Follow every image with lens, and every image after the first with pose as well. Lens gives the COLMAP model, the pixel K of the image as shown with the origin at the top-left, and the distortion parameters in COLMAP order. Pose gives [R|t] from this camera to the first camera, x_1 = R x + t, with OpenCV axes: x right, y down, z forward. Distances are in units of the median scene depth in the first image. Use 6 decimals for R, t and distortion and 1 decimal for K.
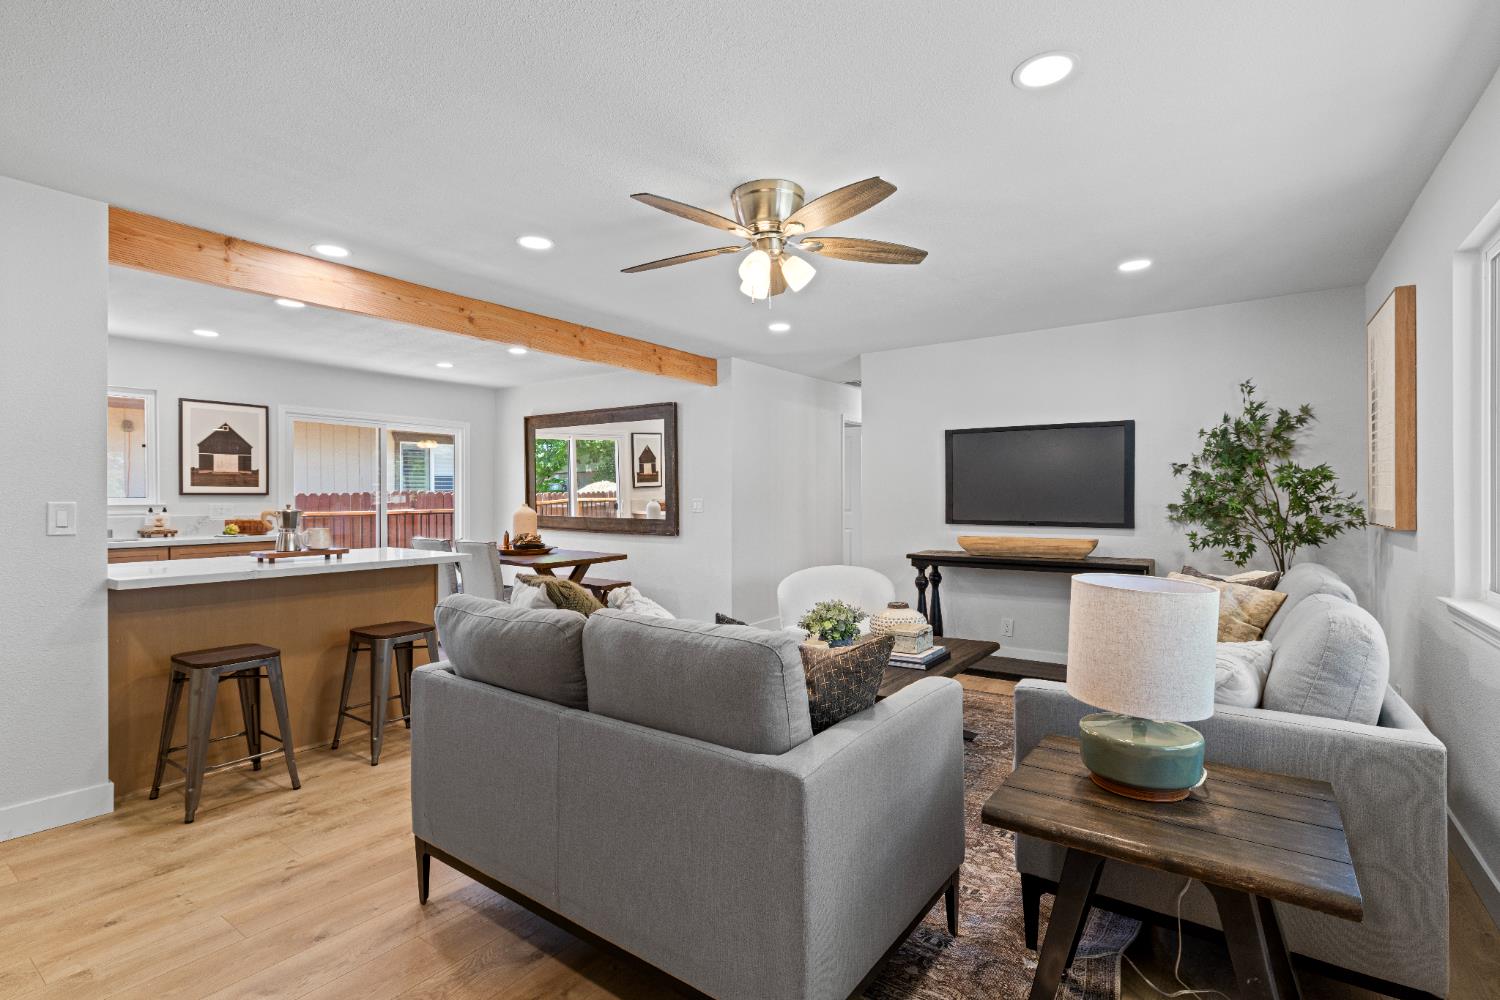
lens RADIAL K [[704.3, 0, 750.0], [0, 704.3, 500.0], [0, 0, 1]] dist [-0.001626, 0.000272]
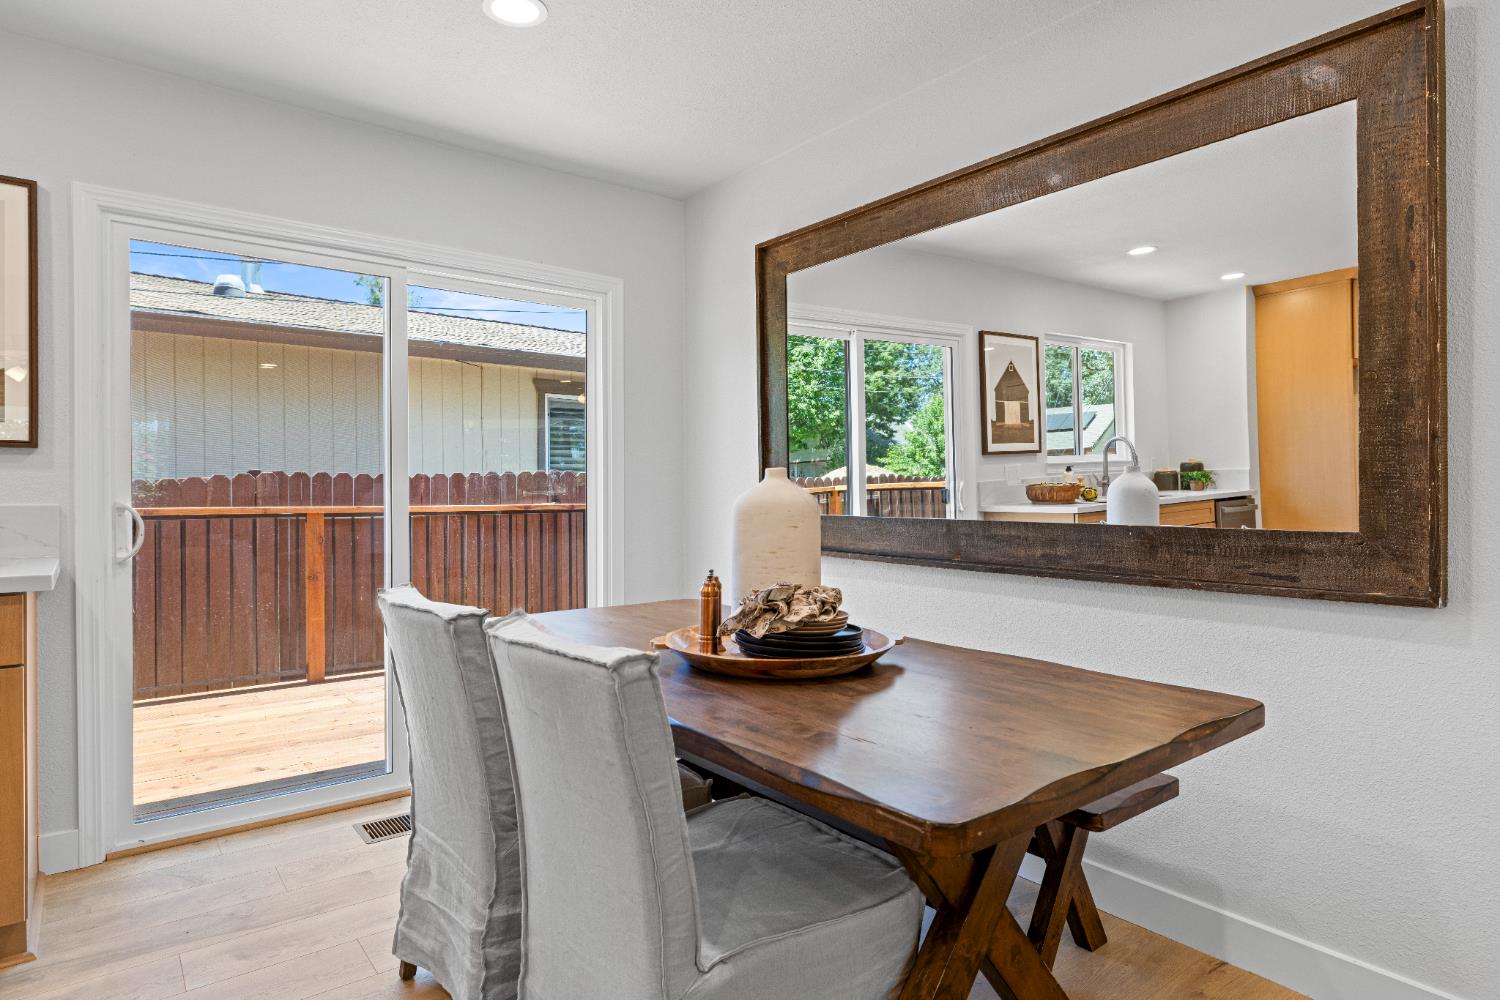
lens RADIAL K [[845.4, 0, 750.0], [0, 845.4, 500.0], [0, 0, 1]] dist [0.001196, -0.000103]
pose [[0.957563, -0.000262, -0.288223, -0.250659], [0.000327, 1.000000, 0.000178, 0.018199], [0.288223, -0.000265, 0.957563, 0.729303]]
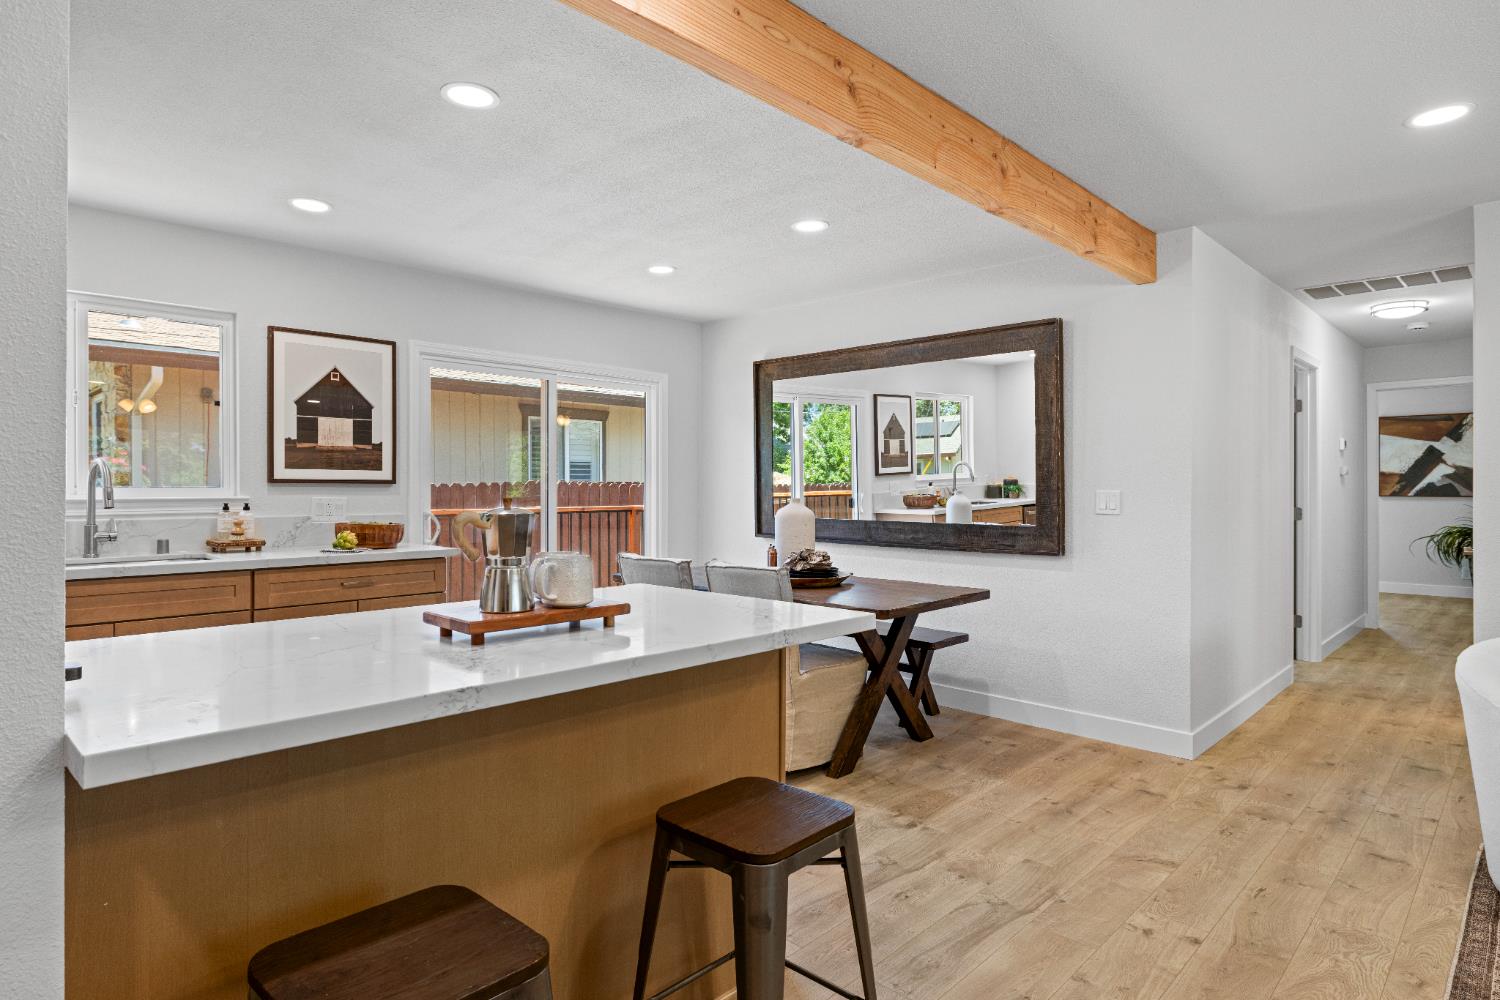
lens RADIAL K [[835.3, 0, 748.5], [0, 835.3, 491.9], [0, 0, 1]] dist [-0.002823, -0.000019]
pose [[0.987585, 0.001076, -0.157083, -0.262885], [-0.001687, 0.999992, -0.003758, 0.002776], [0.157077, 0.003976, 0.987578, 0.322224]]
